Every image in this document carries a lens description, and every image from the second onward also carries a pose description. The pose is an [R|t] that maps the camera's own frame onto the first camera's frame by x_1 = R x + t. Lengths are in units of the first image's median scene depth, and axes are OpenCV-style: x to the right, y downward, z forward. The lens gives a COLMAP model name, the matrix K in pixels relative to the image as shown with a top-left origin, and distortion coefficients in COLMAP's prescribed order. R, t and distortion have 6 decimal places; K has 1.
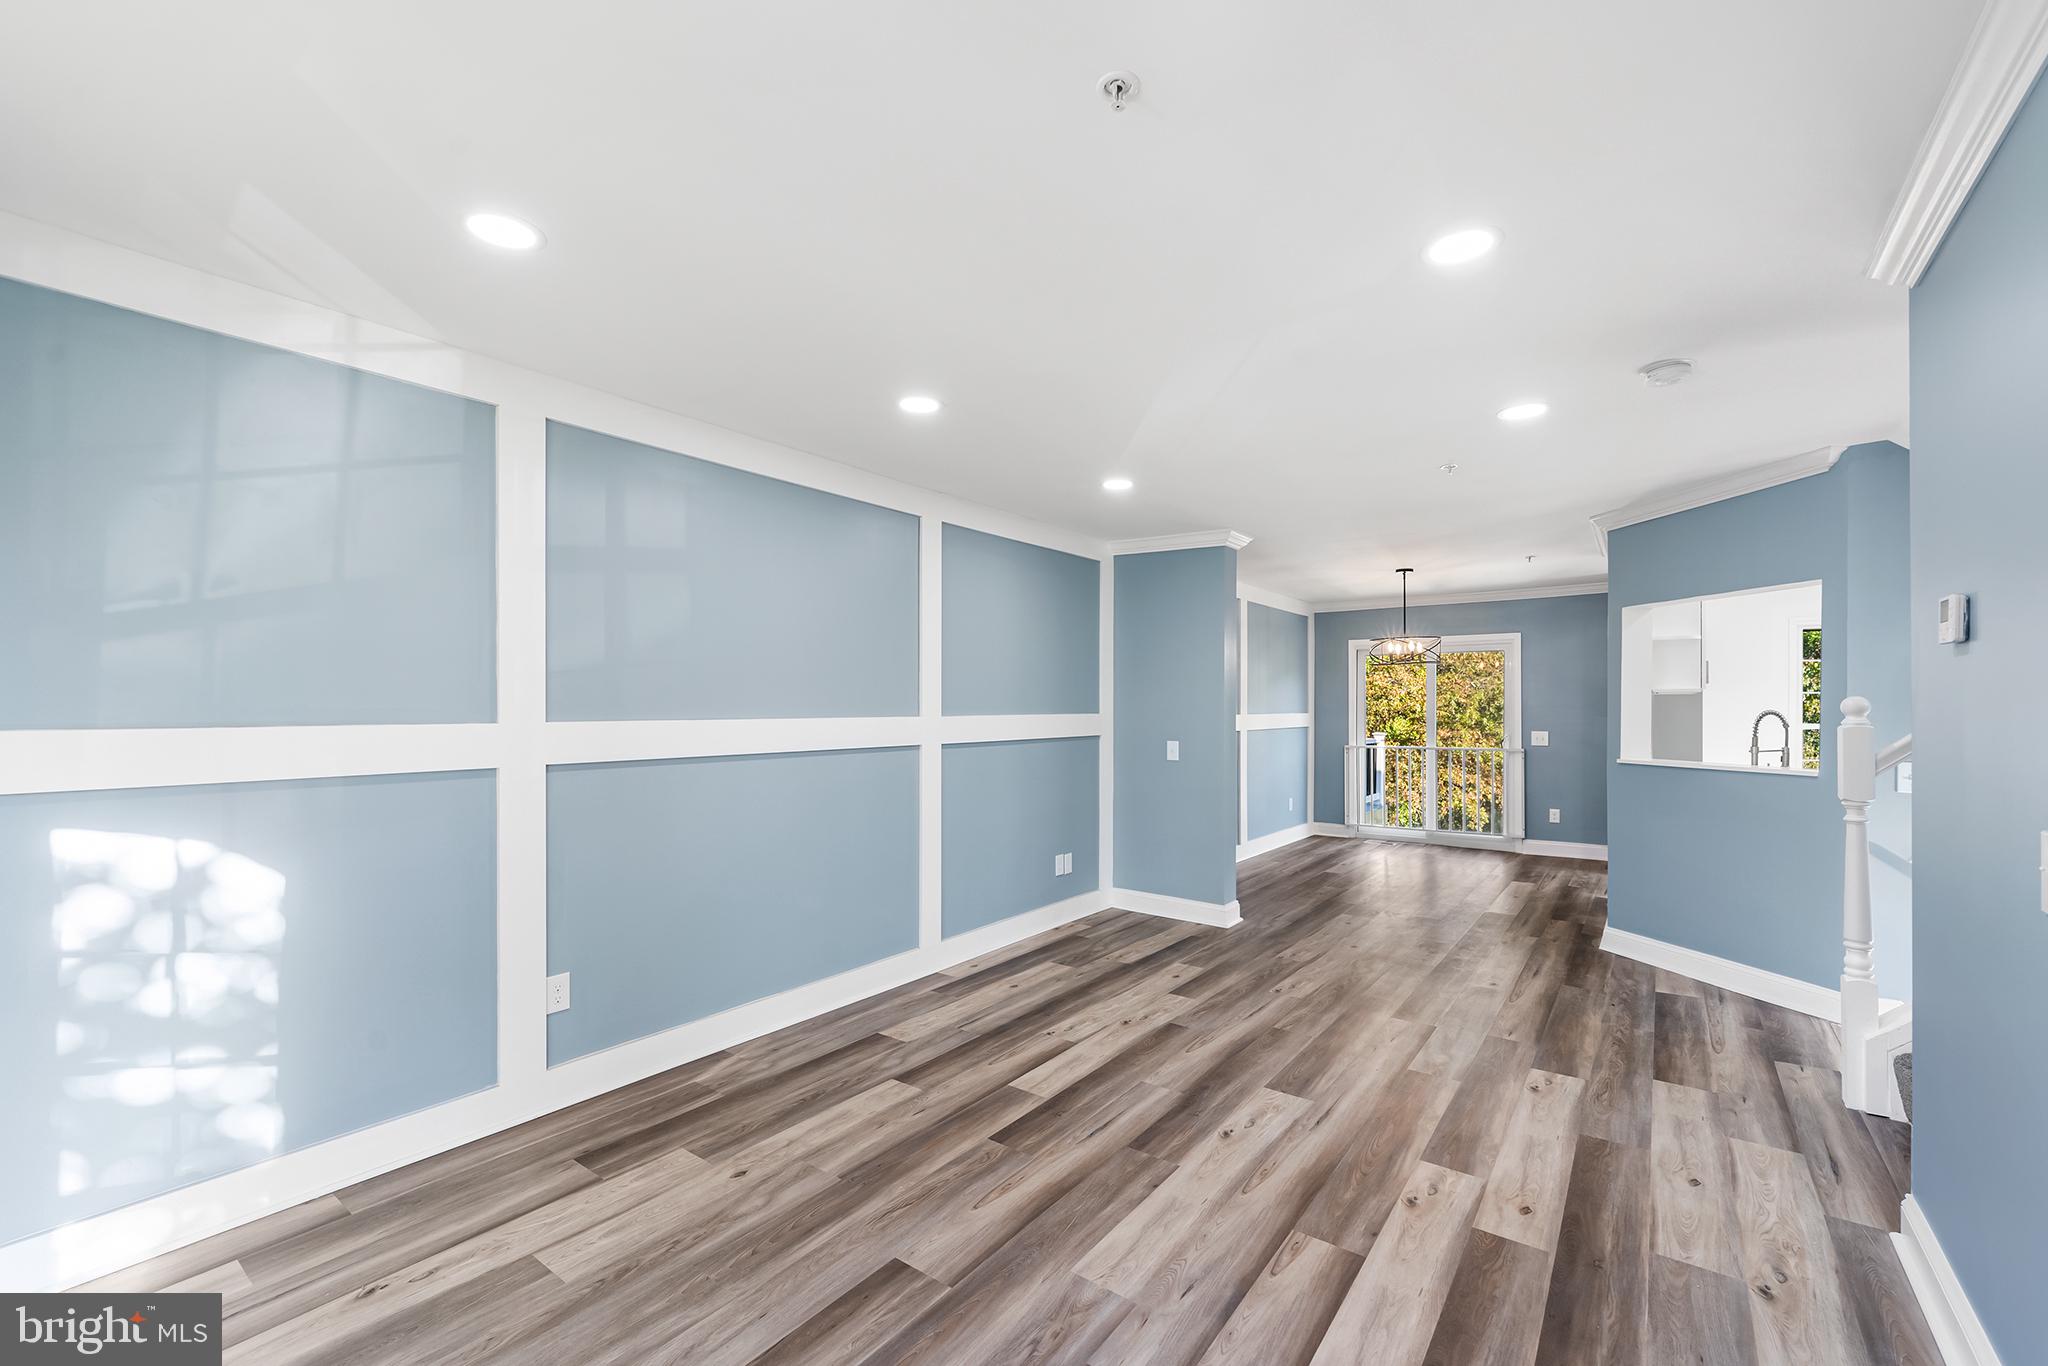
lens RADIAL K [[847.1, 0, 1015.8], [0, 847.1, 717.9], [0, 0, 1]] dist [-0.000863, -0.000171]
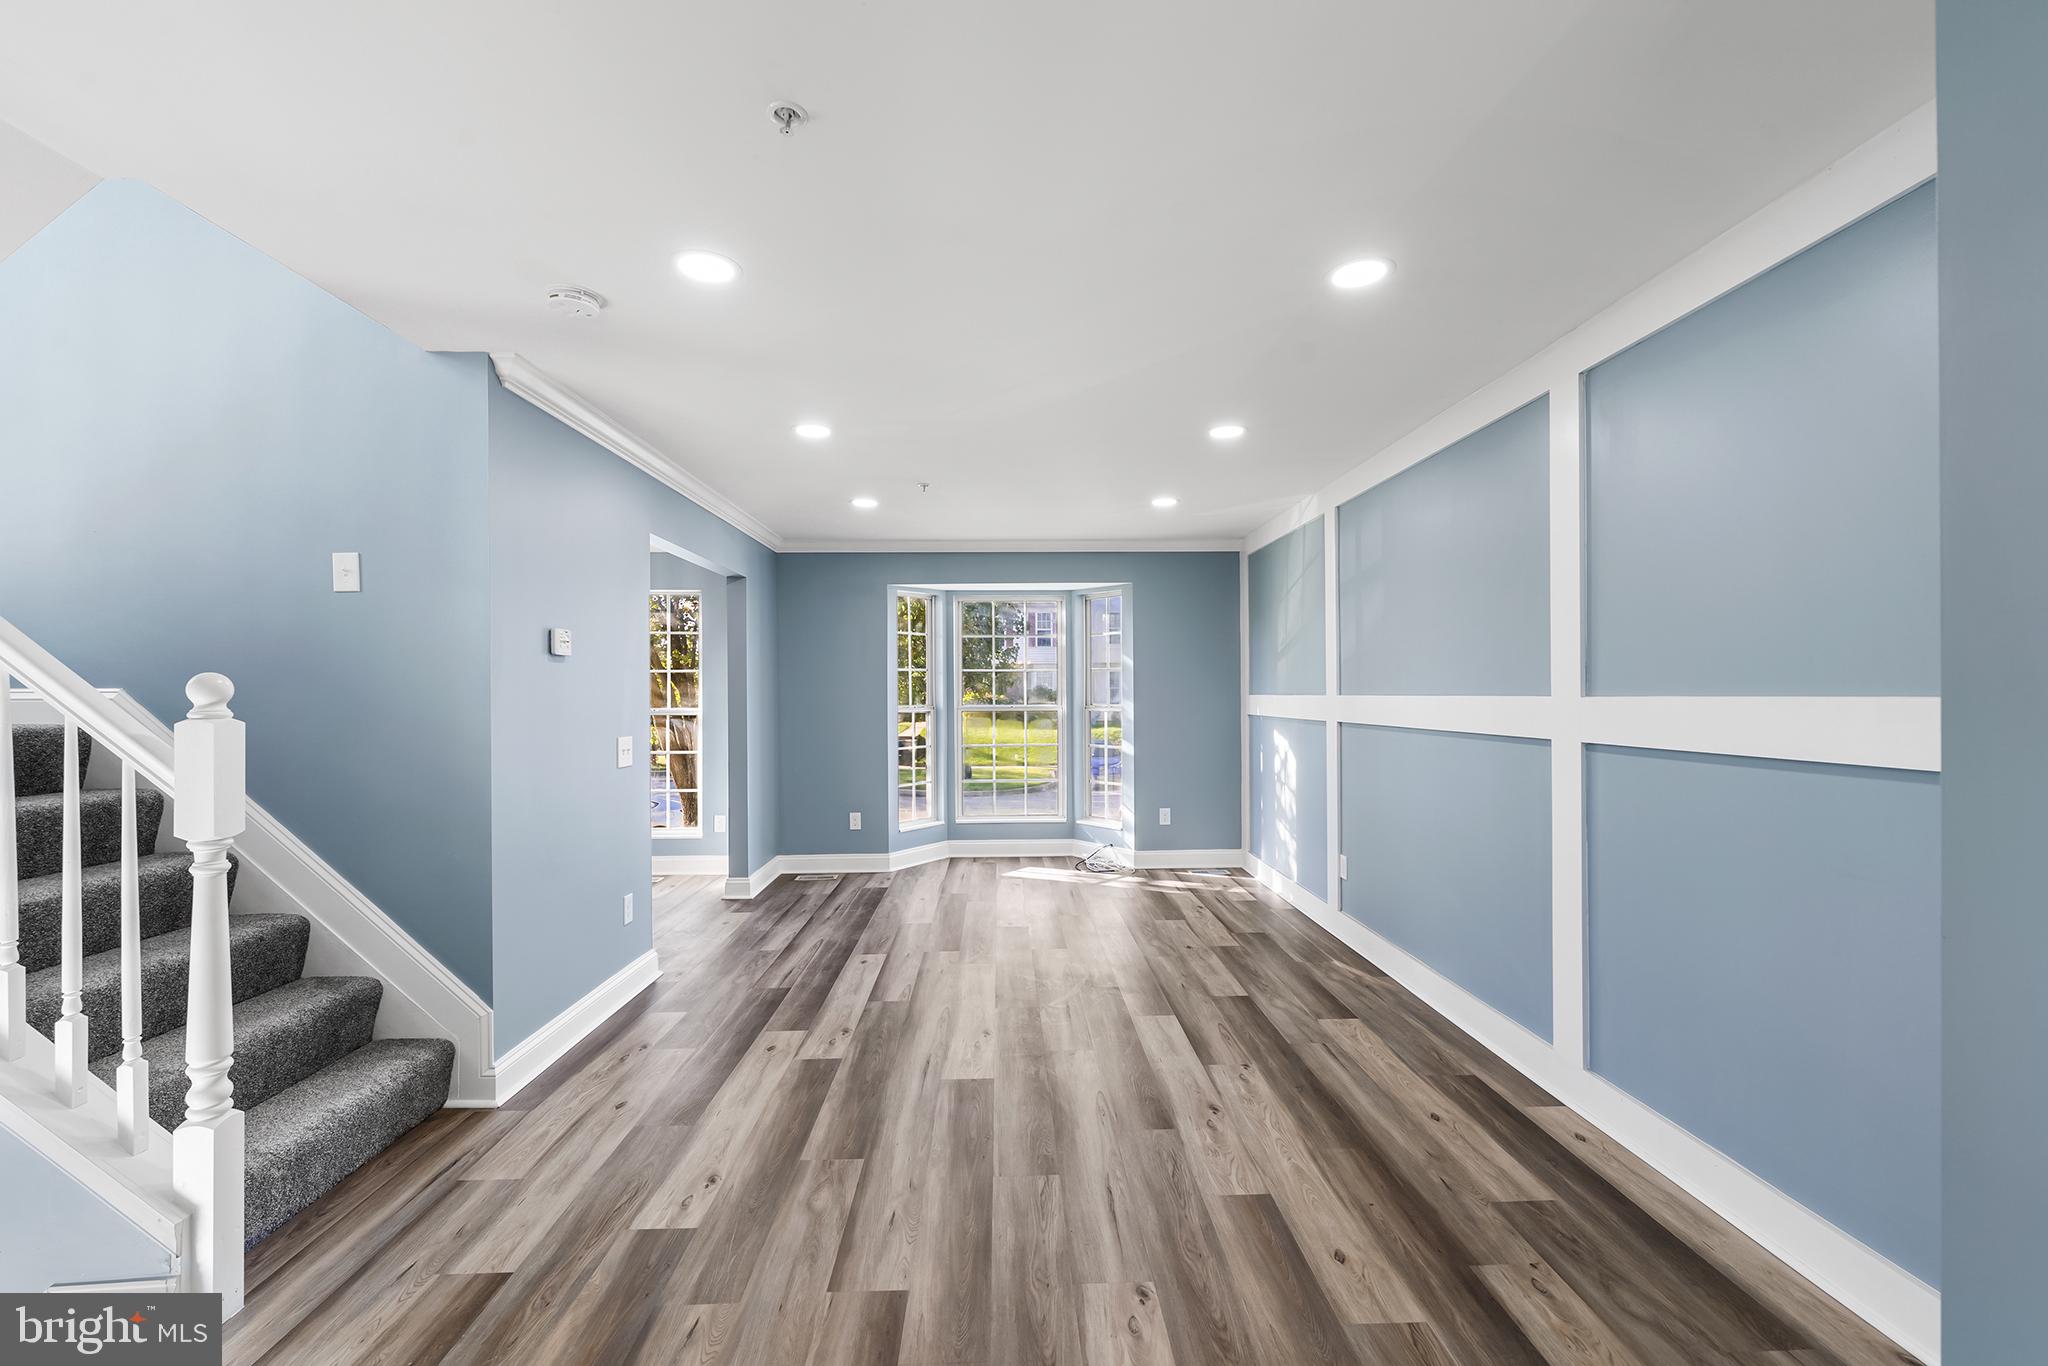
lens RADIAL K [[846.0, 0, 1033.1], [0, 846.0, 691.6], [0, 0, 1]] dist [0.000044, 0.000013]
pose [[-0.769451, 0.005543, -0.638682, 0.735307], [-0.000921, 0.999952, 0.009788, -0.013409], [0.638705, 0.008119, -0.769409, 1.489407]]
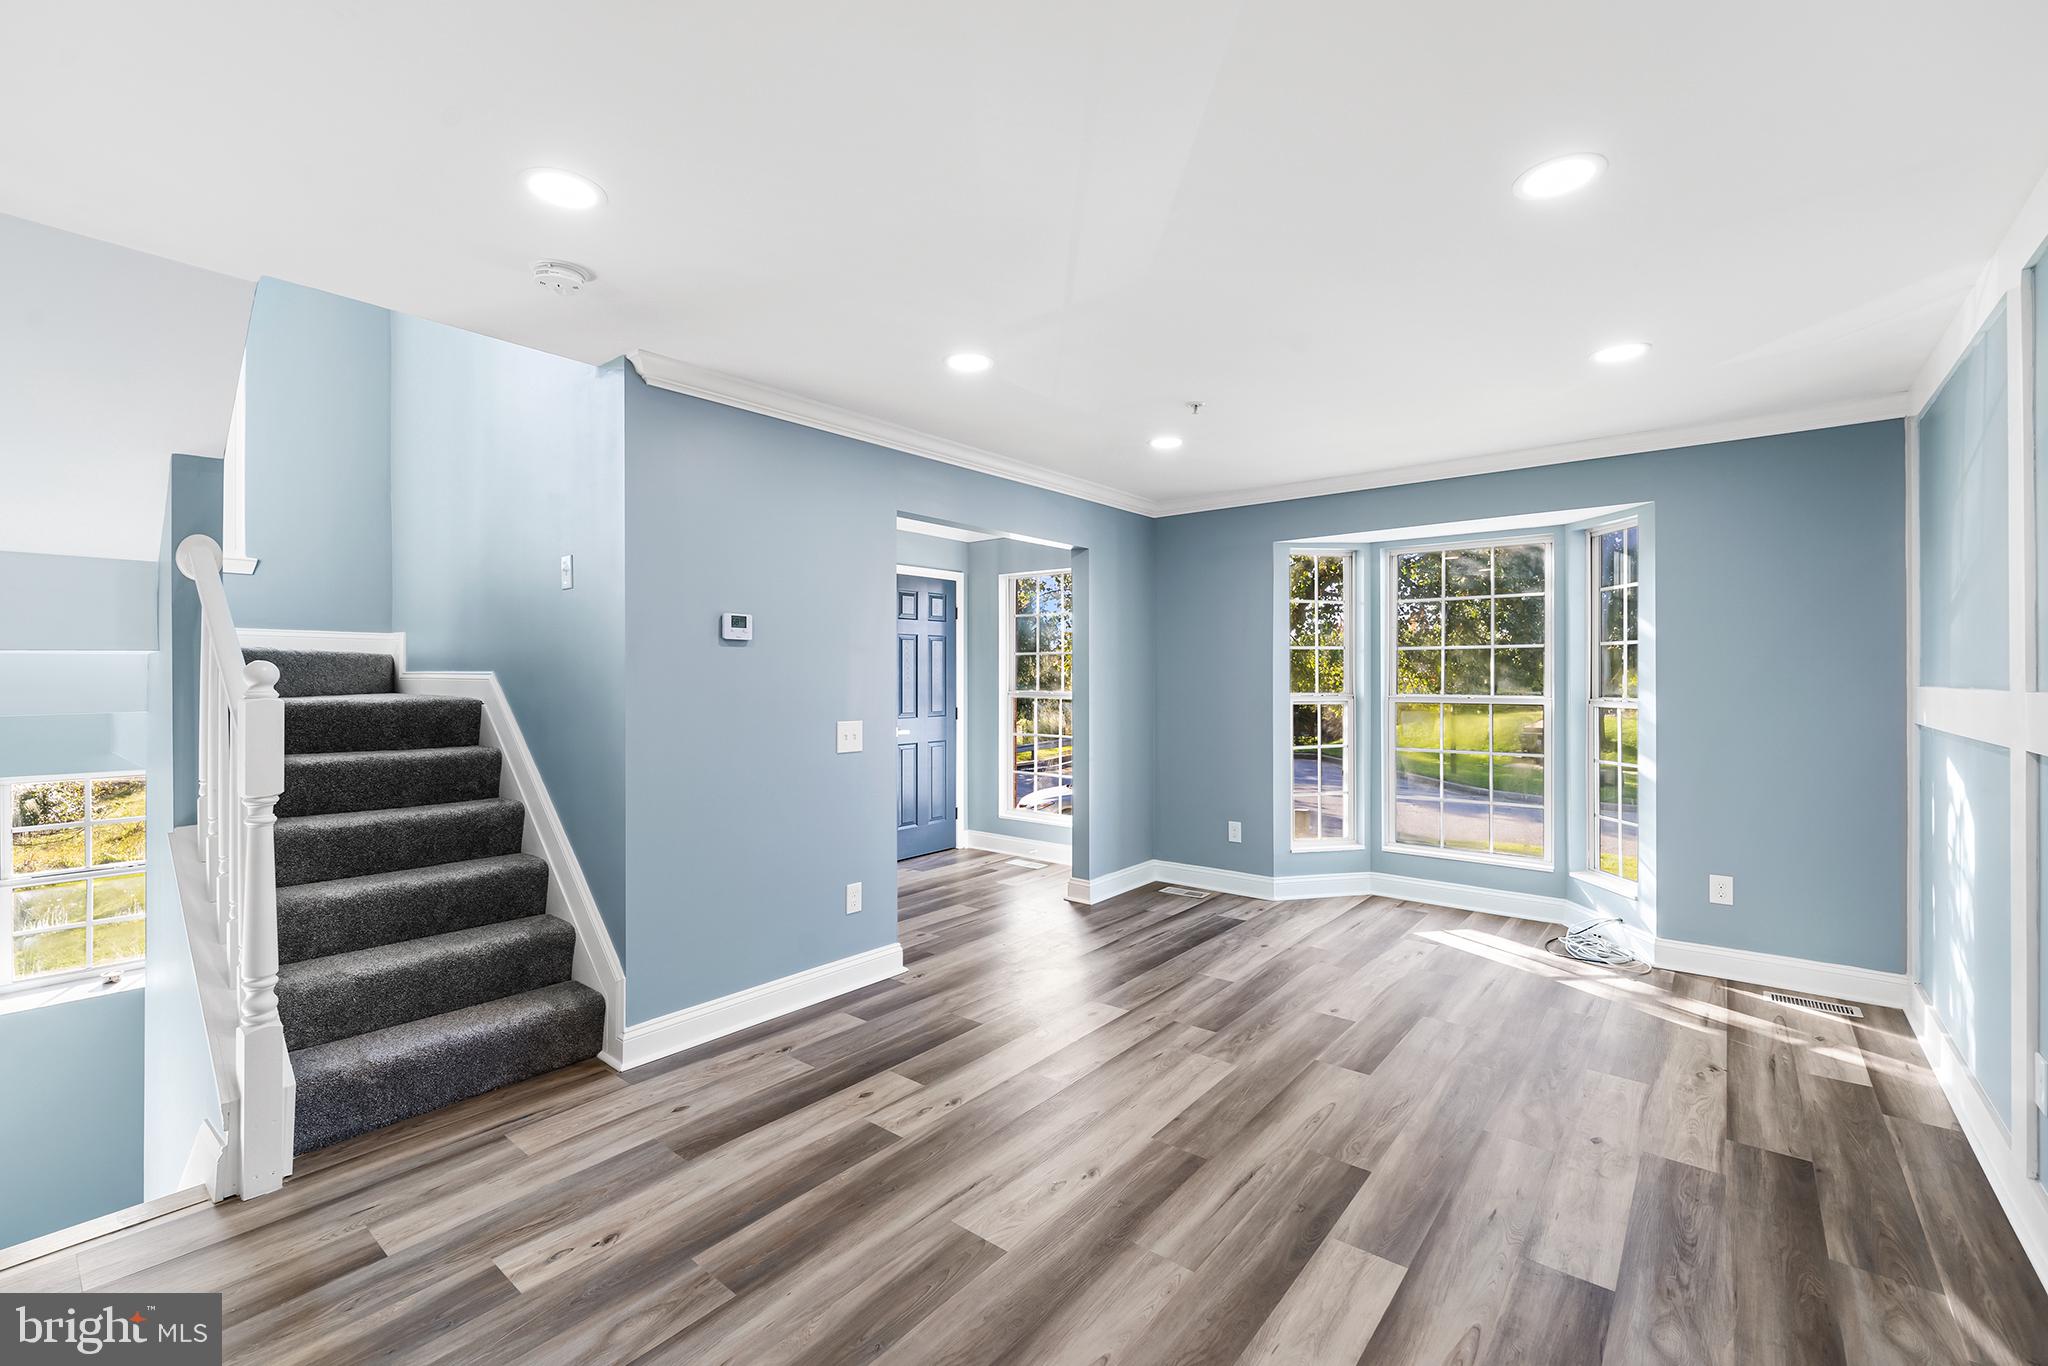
lens RADIAL K [[868.0, 0, 1018.4], [0, 868.0, 671.1], [0, 0, 1]] dist [0.000531, -0.000177]
pose [[-0.999464, 0.001581, 0.032697, 0.219673], [0.001859, 0.999962, 0.008474, -0.016097], [-0.032682, 0.008531, -0.999429, 1.403428]]
